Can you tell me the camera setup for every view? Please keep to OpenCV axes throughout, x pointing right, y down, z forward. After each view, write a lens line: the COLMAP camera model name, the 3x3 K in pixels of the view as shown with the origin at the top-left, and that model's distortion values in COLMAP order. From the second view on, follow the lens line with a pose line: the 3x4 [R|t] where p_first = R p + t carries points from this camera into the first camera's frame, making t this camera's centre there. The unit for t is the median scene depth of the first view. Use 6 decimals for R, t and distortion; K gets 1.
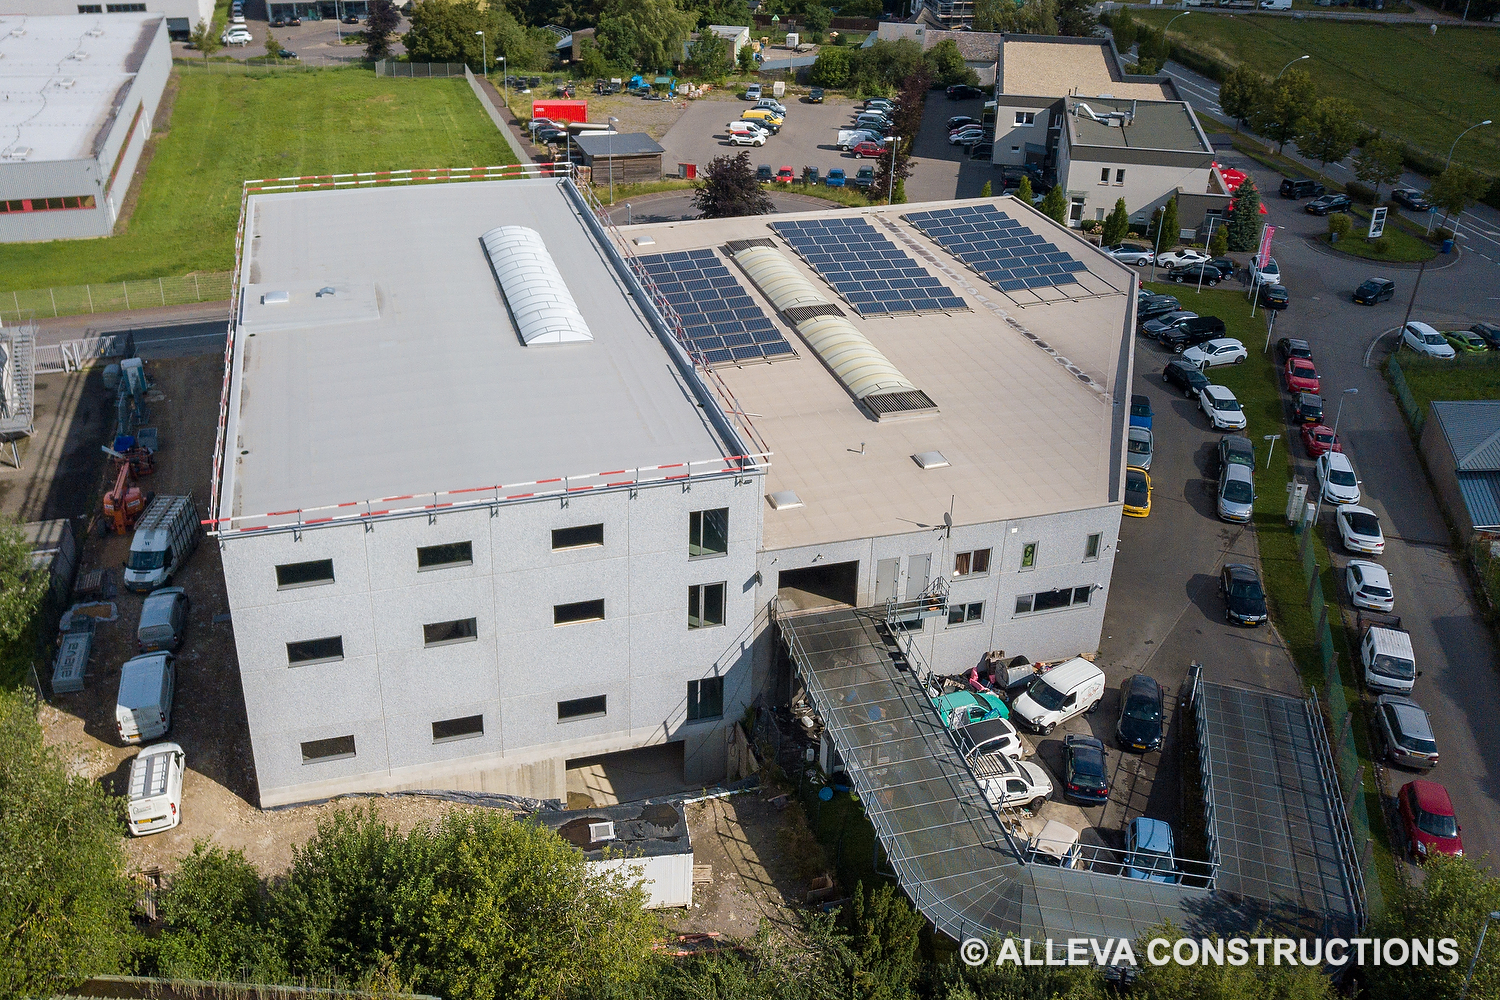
lens RADIAL K [[1292.4, 0, 697.1], [0, 1292.4, 436.2], [0, 0, 1]] dist [0.062471, -0.175318]
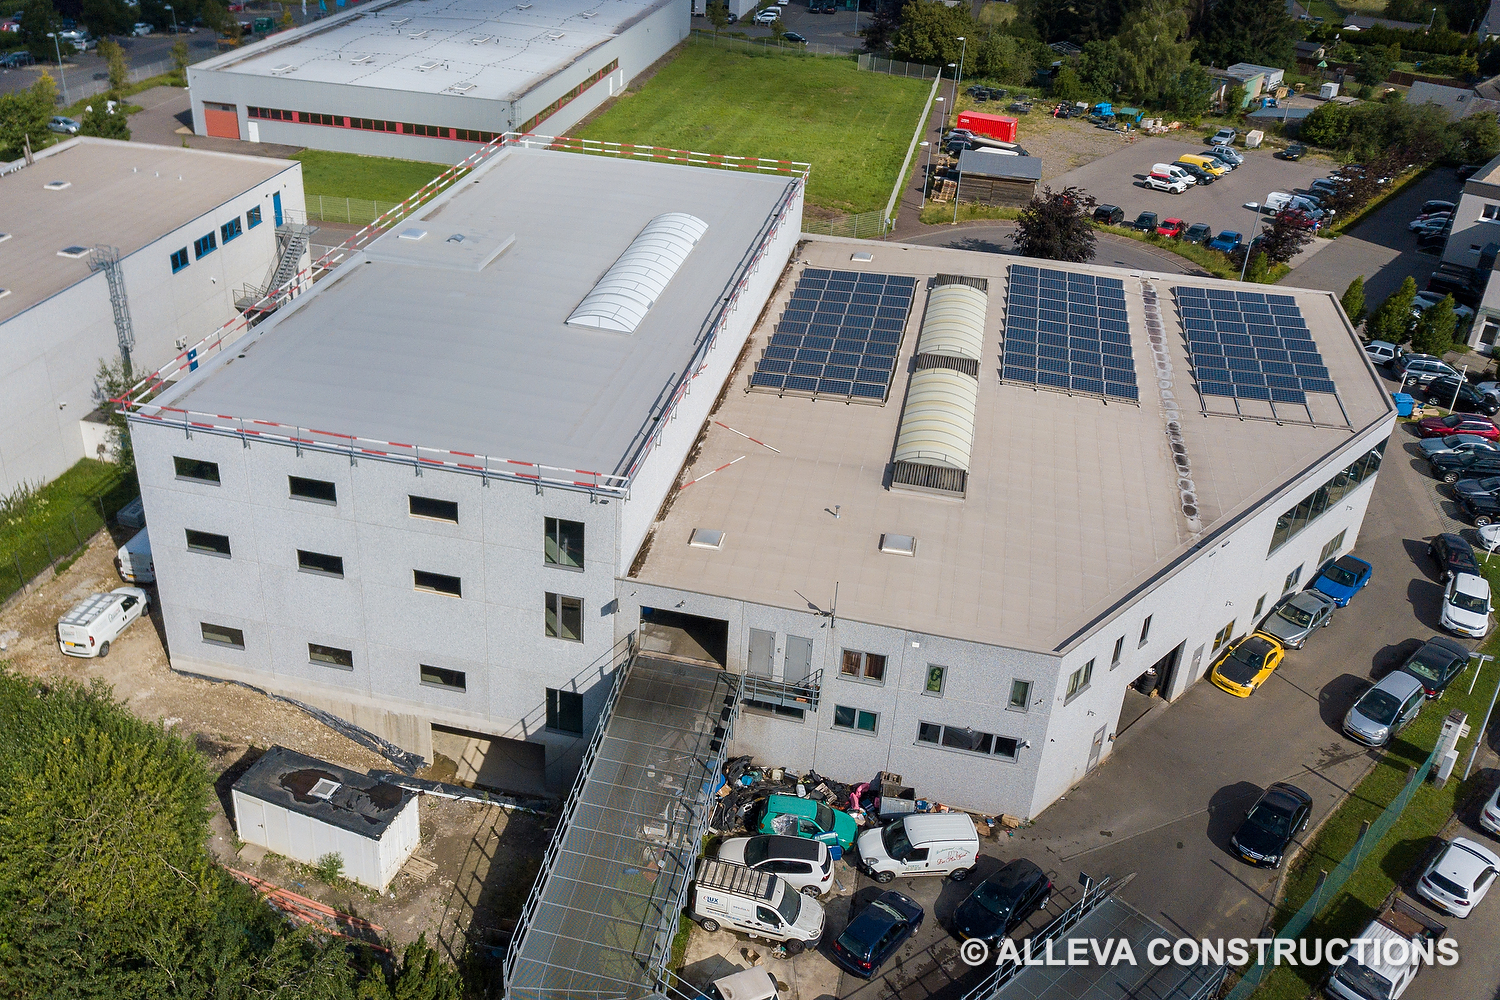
lens RADIAL K [[1268.5, 0, 706.6], [0, 1268.5, 448.2], [0, 0, 1]] dist [0.011606, -0.006529]
pose [[0.879438, 0.249591, -0.405332, 0.375533], [-0.245274, 0.967371, 0.063512, -0.063681], [0.407958, 0.043563, 0.911961, 0.146639]]
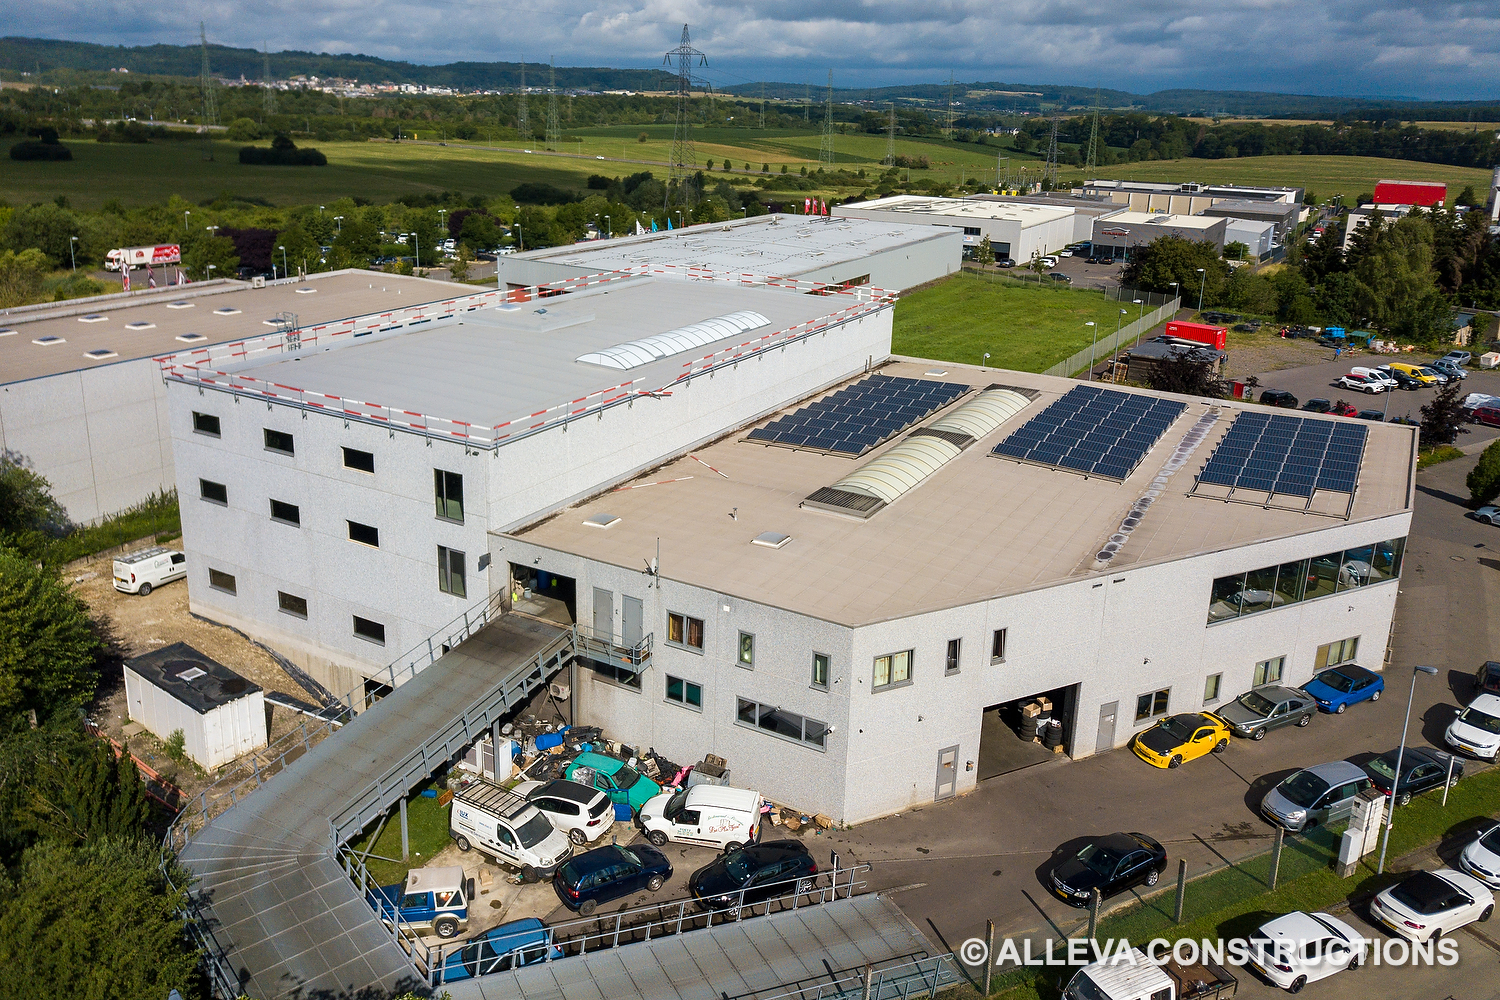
lens RADIAL K [[1159.6, 0, 761.9], [0, 1159.6, 450.3], [0, 0, 1]] dist [0.011609, -0.002989]
pose [[0.717011, 0.212935, -0.663742, 0.658189], [-0.336613, 0.939587, -0.062199, 0.010702], [0.610399, 0.268021, 0.745371, 0.351961]]
